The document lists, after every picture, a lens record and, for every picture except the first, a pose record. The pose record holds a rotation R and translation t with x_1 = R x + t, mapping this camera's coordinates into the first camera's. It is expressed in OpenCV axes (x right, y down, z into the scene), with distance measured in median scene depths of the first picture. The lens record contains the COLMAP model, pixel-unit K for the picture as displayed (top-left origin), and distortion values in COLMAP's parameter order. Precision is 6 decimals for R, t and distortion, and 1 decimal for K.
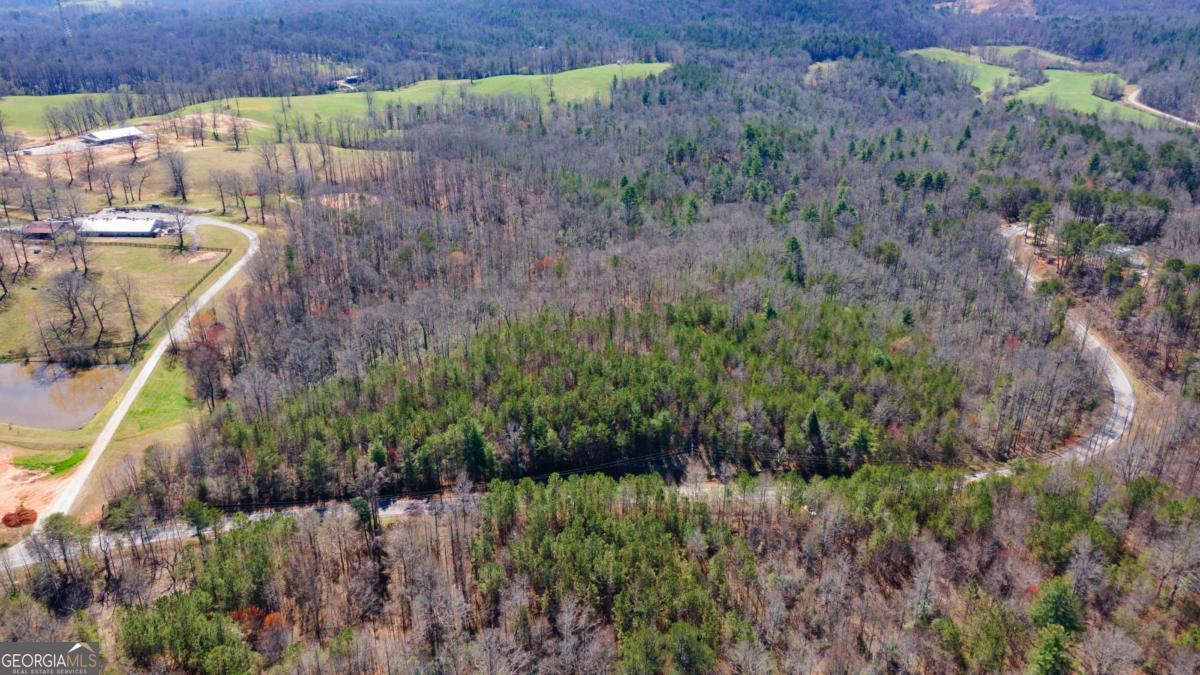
lens RADIAL K [[877.2, 0, 597.2], [0, 877.2, 330.1], [0, 0, 1]] dist [0.023608, 0.049839]
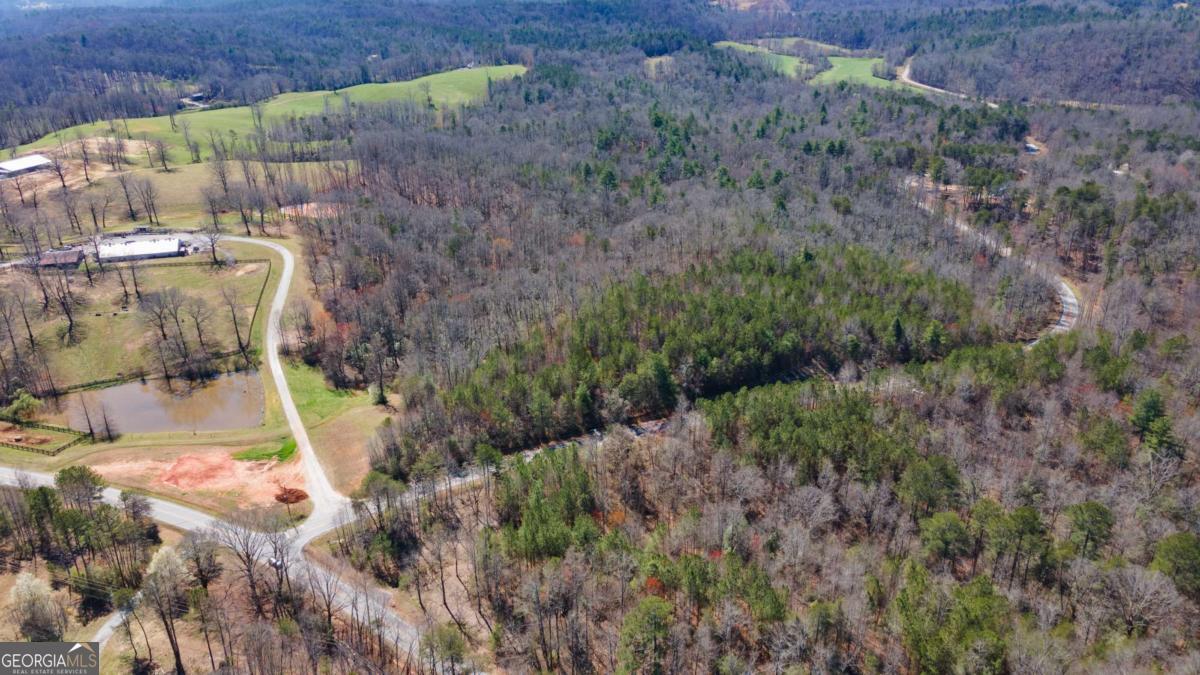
lens RADIAL K [[877.2, 0, 596.1], [0, 877.2, 337.3], [0, 0, 1]] dist [0.023608, 0.049839]
pose [[0.961404, -0.126123, 0.244529, -0.173723], [0.125673, 0.991917, 0.017504, 0.015255], [-0.244761, 0.013902, 0.969484, -0.044242]]
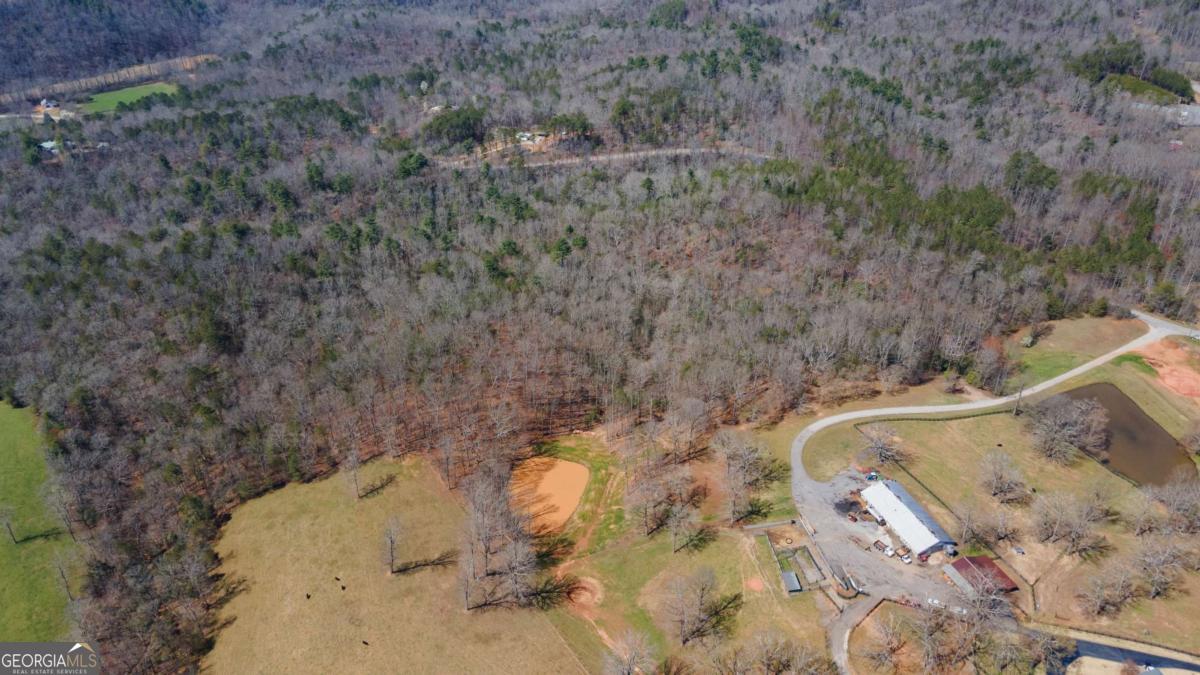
lens RADIAL K [[877.2, 0, 605.0], [0, 877.2, 334.7], [0, 0, 1]] dist [0.023608, 0.049839]
pose [[-0.354386, -0.486504, 0.798576, -0.547194], [0.390662, 0.698876, 0.599130, -0.432707], [-0.849585, 0.524296, -0.057613, 0.675332]]
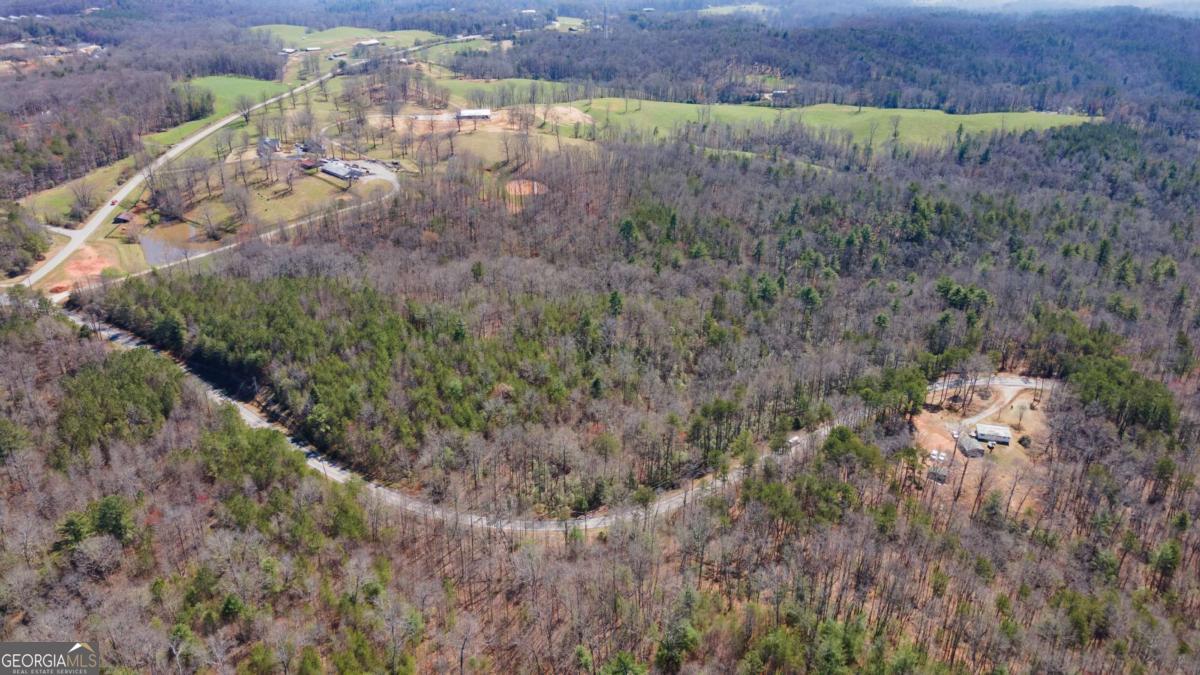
lens RADIAL K [[877.2, 0, 598.3], [0, 877.2, 331.0], [0, 0, 1]] dist [0.023608, 0.049839]
pose [[0.687128, 0.303958, -0.659898, 0.491293], [-0.300567, 0.945836, 0.122695, -0.099682], [0.661450, 0.114036, 0.741269, 0.113849]]
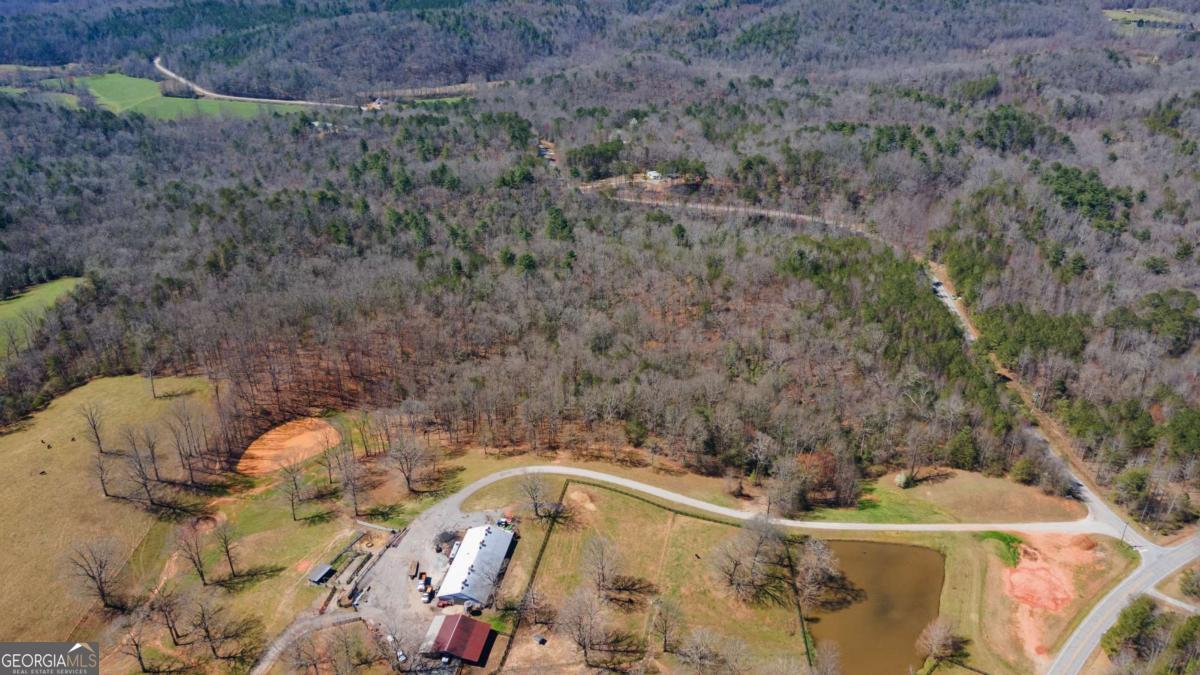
lens RADIAL K [[877.2, 0, 599.7], [0, 877.2, 334.1], [0, 0, 1]] dist [0.023608, 0.049839]
pose [[0.177244, -0.453585, 0.873410, -0.591319], [0.406448, 0.841980, 0.354781, -0.269582], [-0.896317, 0.292113, 0.333595, 0.366402]]
